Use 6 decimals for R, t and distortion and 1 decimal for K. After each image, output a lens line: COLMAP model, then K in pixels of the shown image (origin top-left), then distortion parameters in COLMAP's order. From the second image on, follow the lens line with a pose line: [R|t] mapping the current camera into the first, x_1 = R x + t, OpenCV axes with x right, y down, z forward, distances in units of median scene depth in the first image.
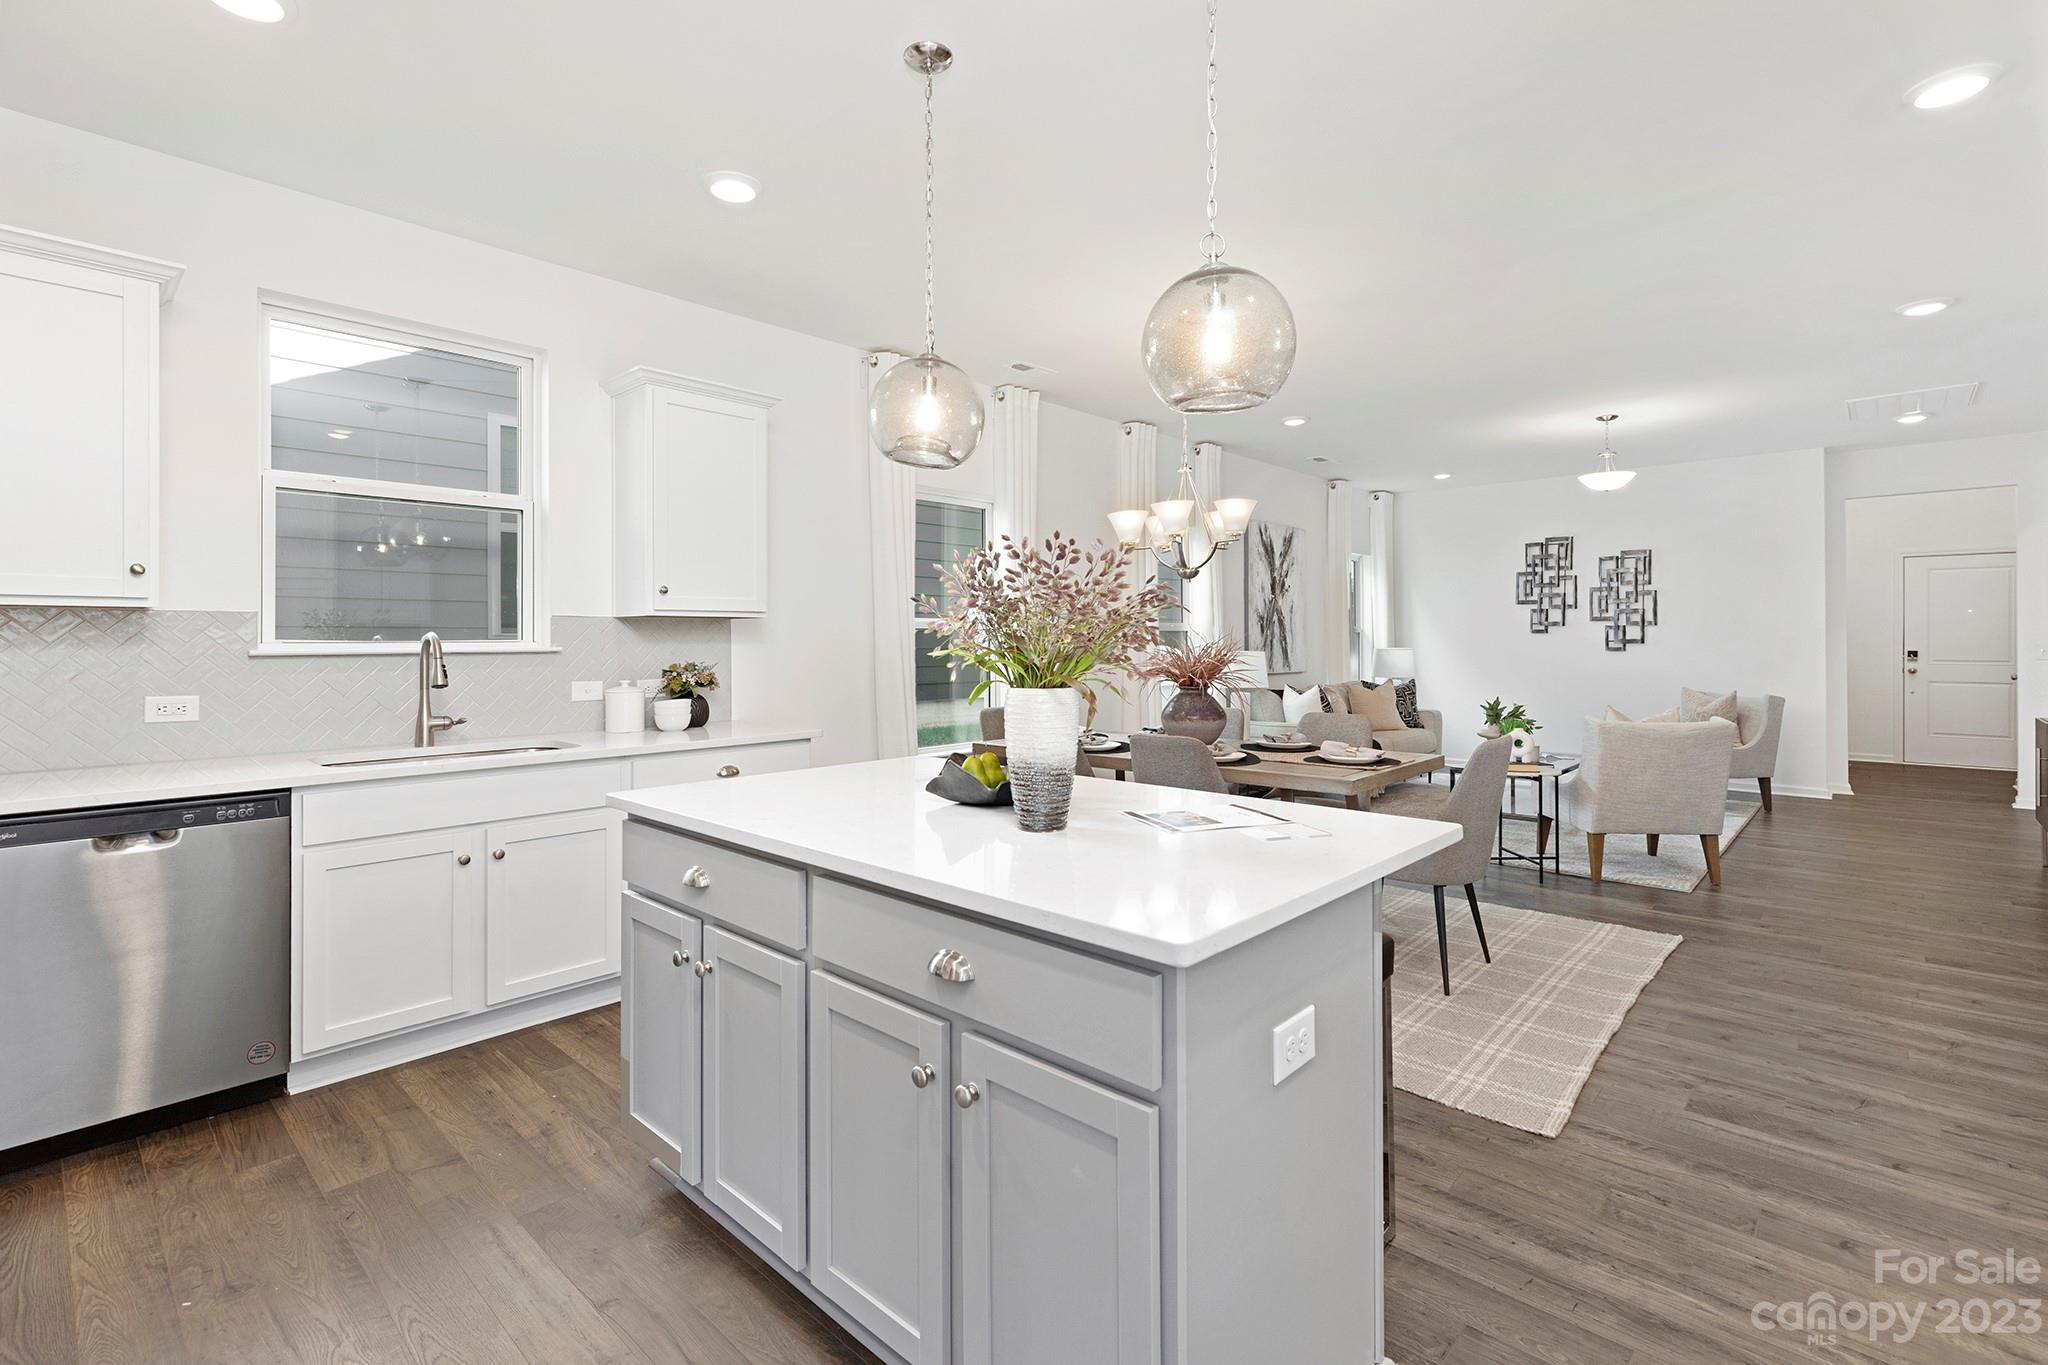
lens RADIAL K [[942.3, 0, 1018.2], [0, 942.3, 643.2], [0, 0, 1]] dist [0.005065, 0.001060]
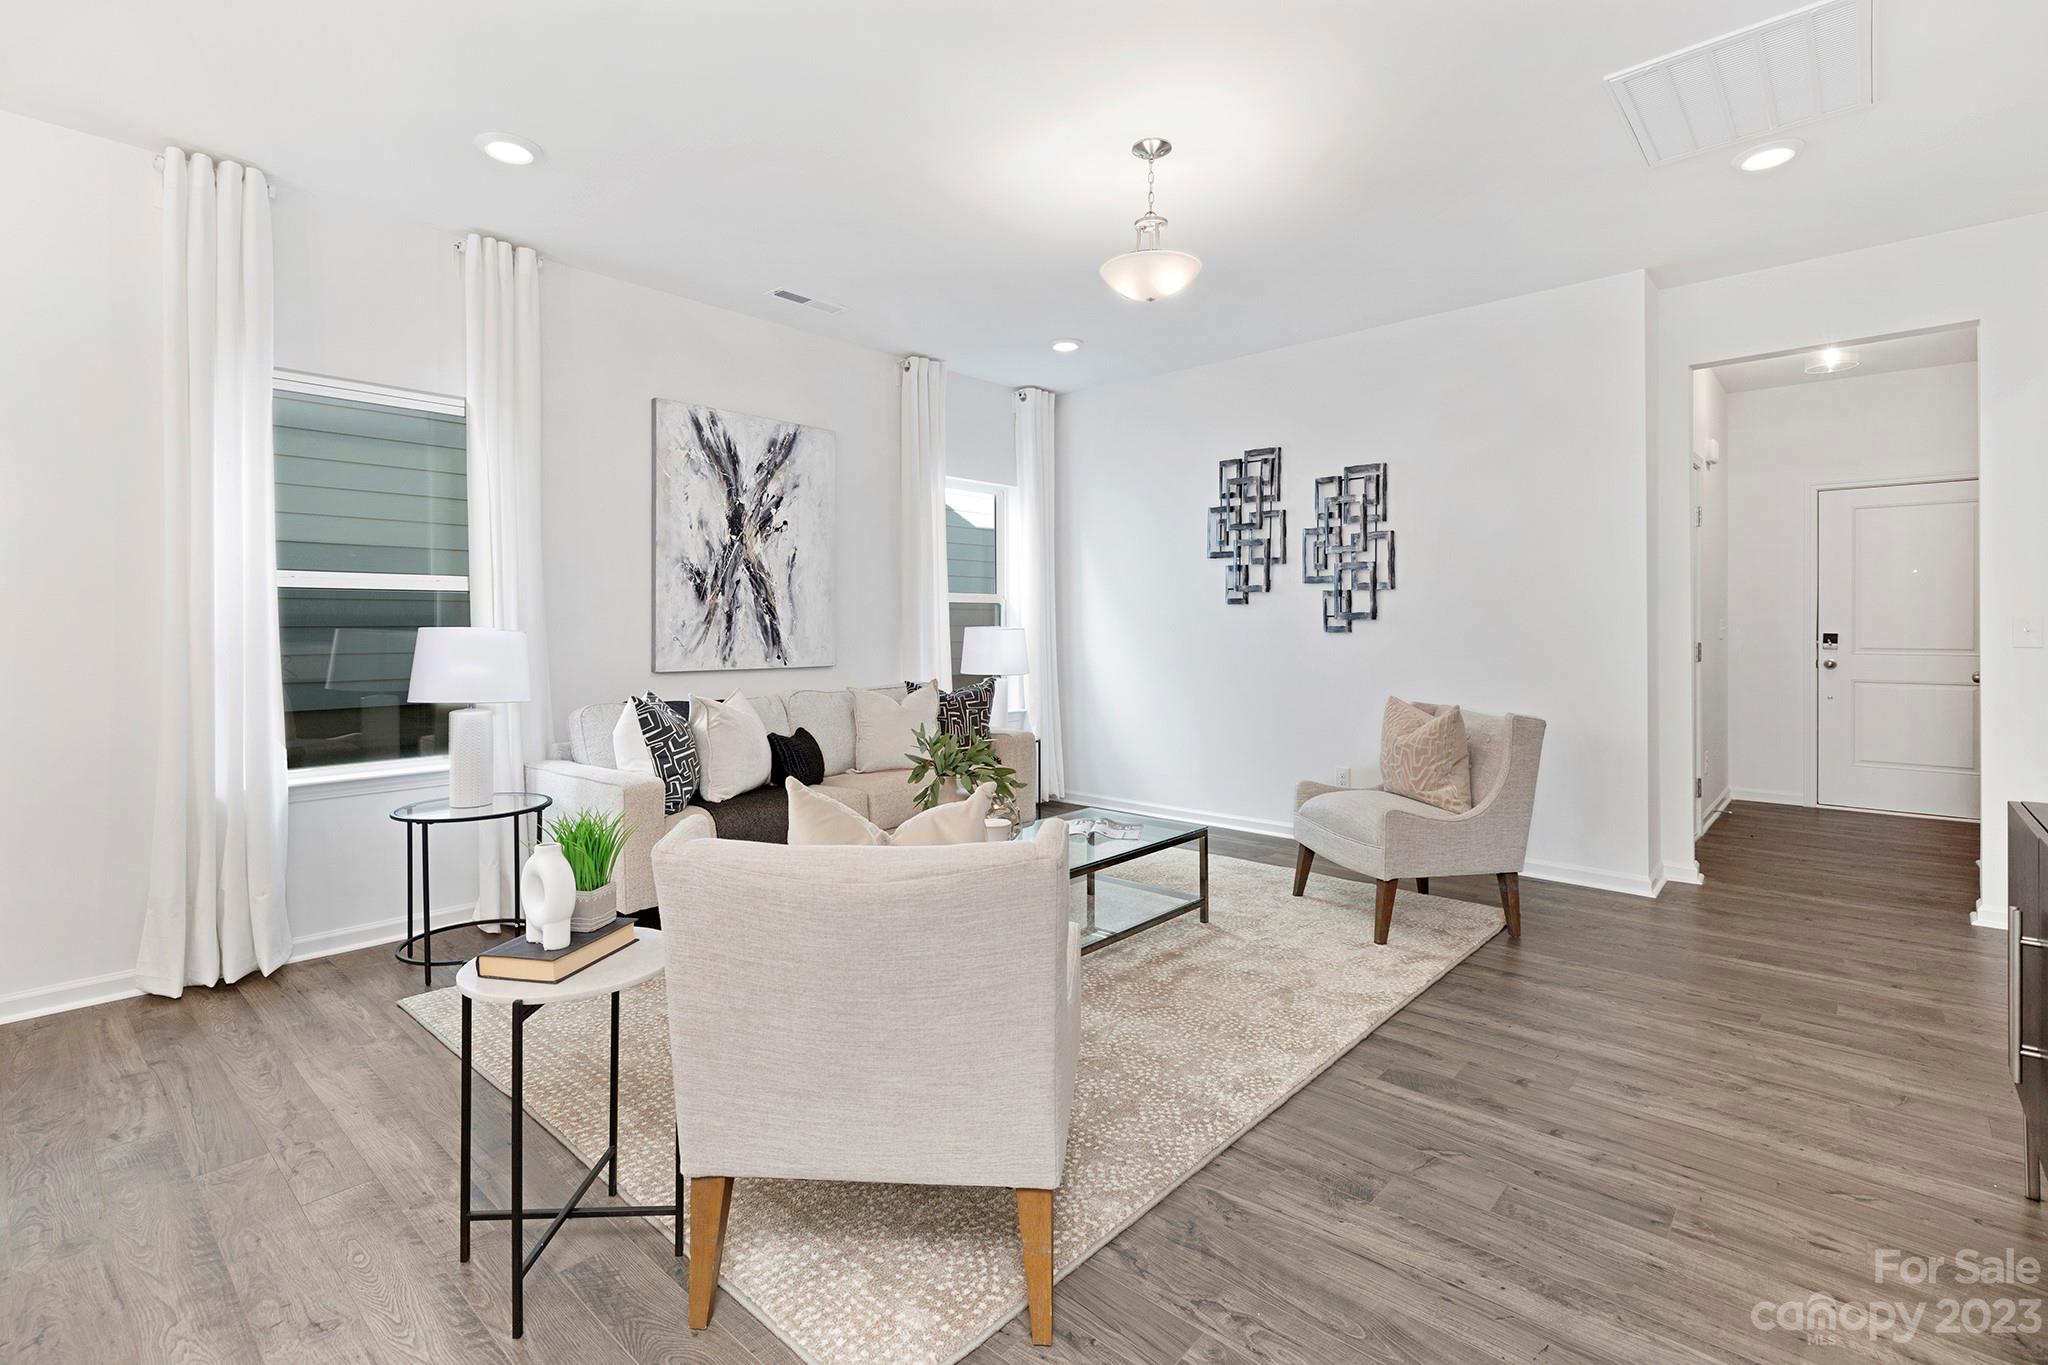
lens RADIAL K [[942.3, 0, 1018.2], [0, 942.3, 643.2], [0, 0, 1]] dist [0.005065, 0.001060]
pose [[0.999946, 0.001414, 0.010283, 0.426232], [-0.001576, 0.999875, 0.015749, 0.006265], [-0.010259, -0.015764, 0.999823, 0.397899]]
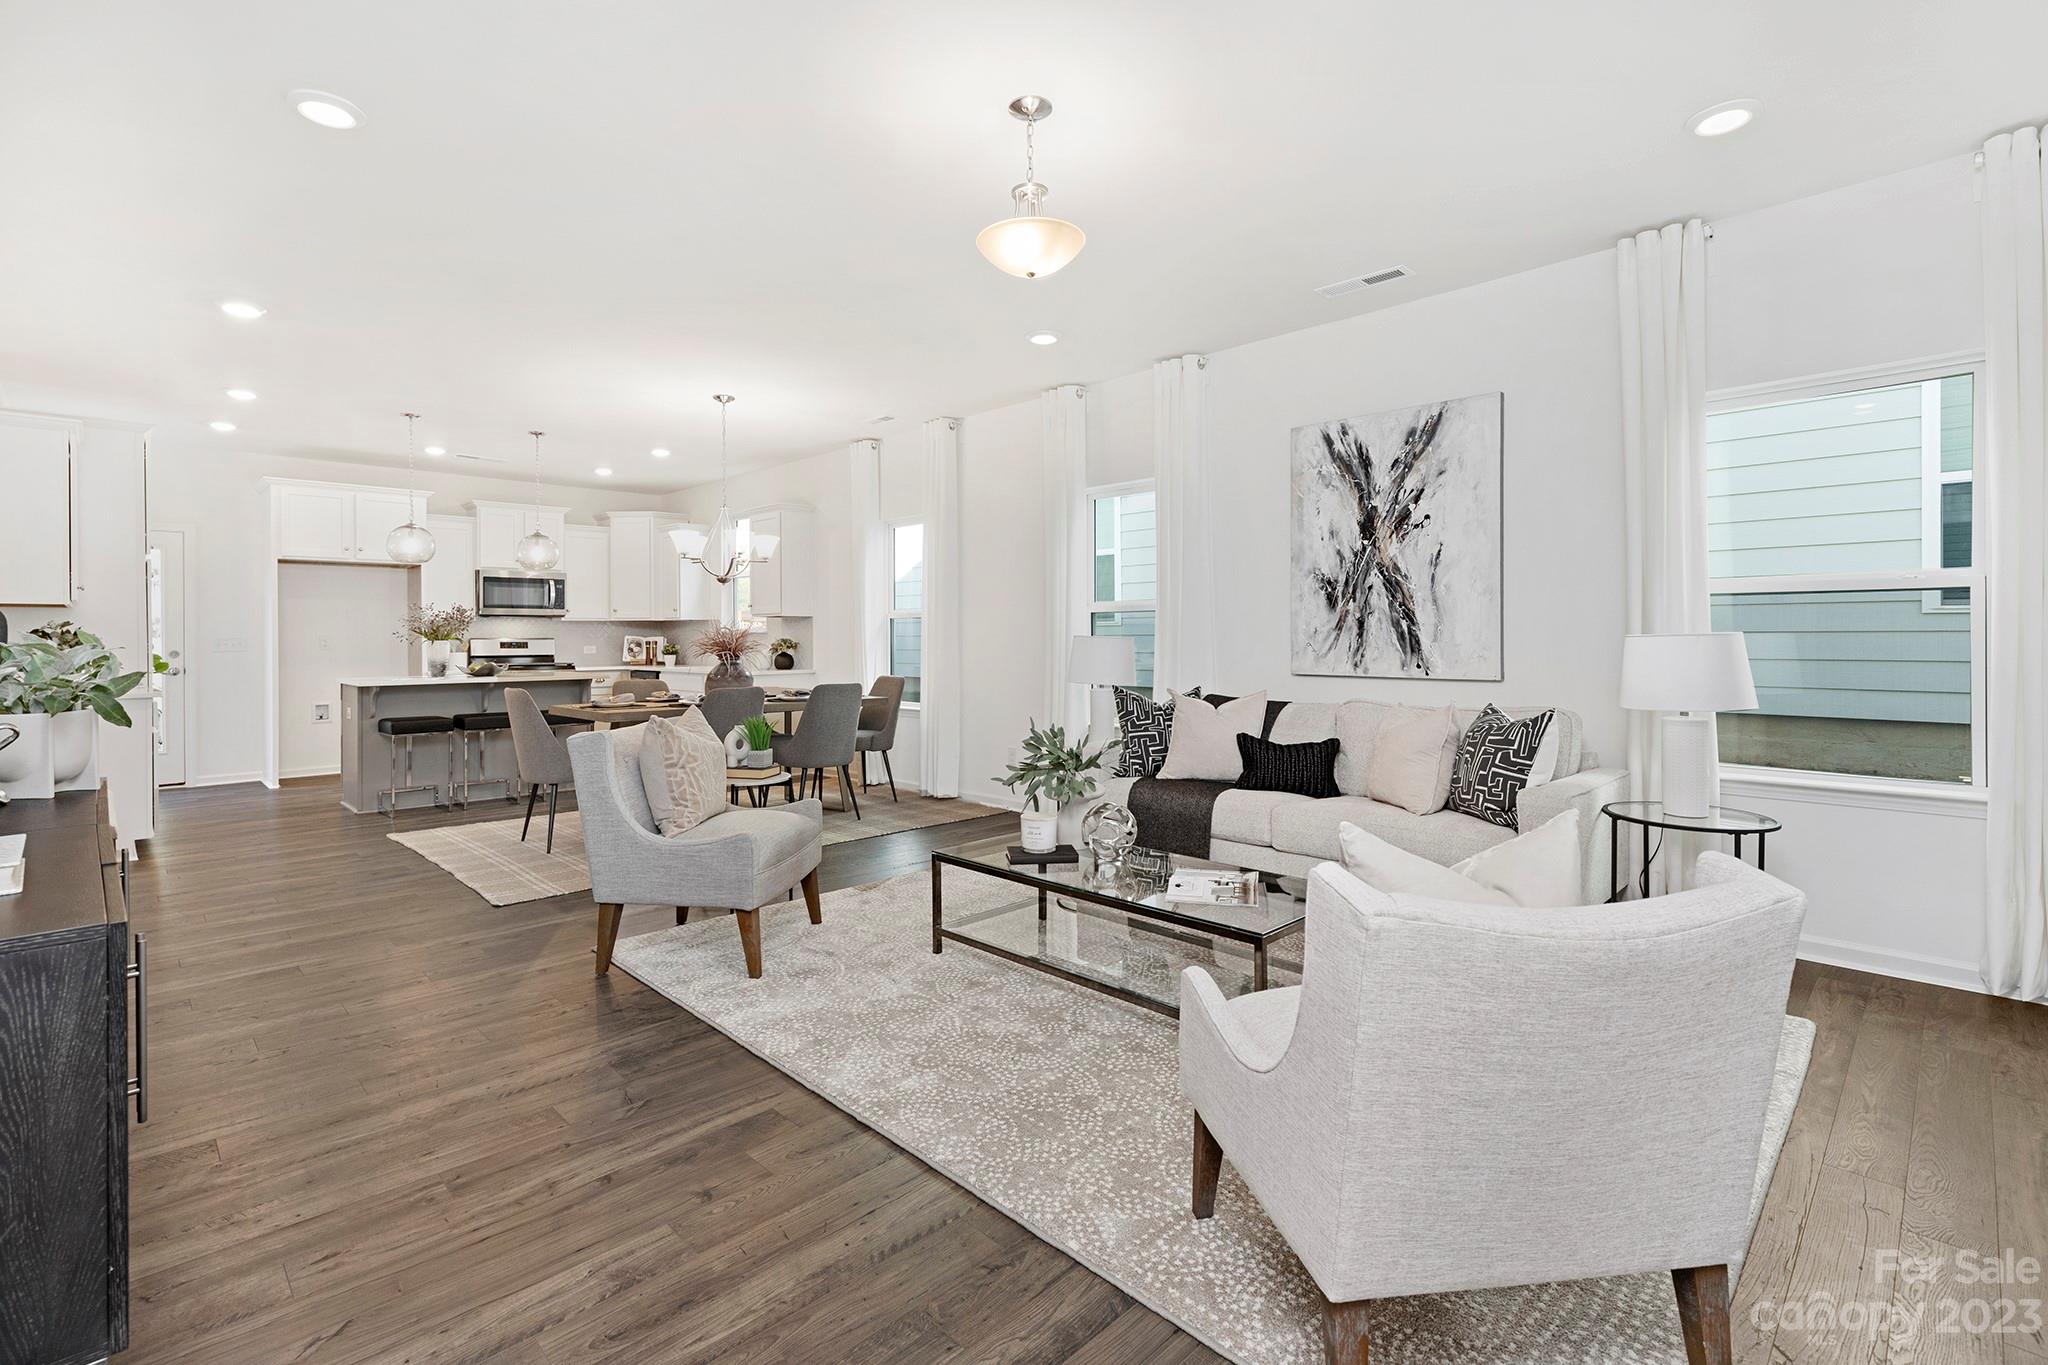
lens RADIAL K [[942.3, 0, 1018.2], [0, 942.3, 643.2], [0, 0, 1]] dist [0.005065, 0.001060]
pose [[-0.053546, 0.010637, -0.998509, 0.830184], [0.002988, 0.999940, 0.010492, 0.005106], [0.998561, -0.002421, -0.053574, 0.791215]]
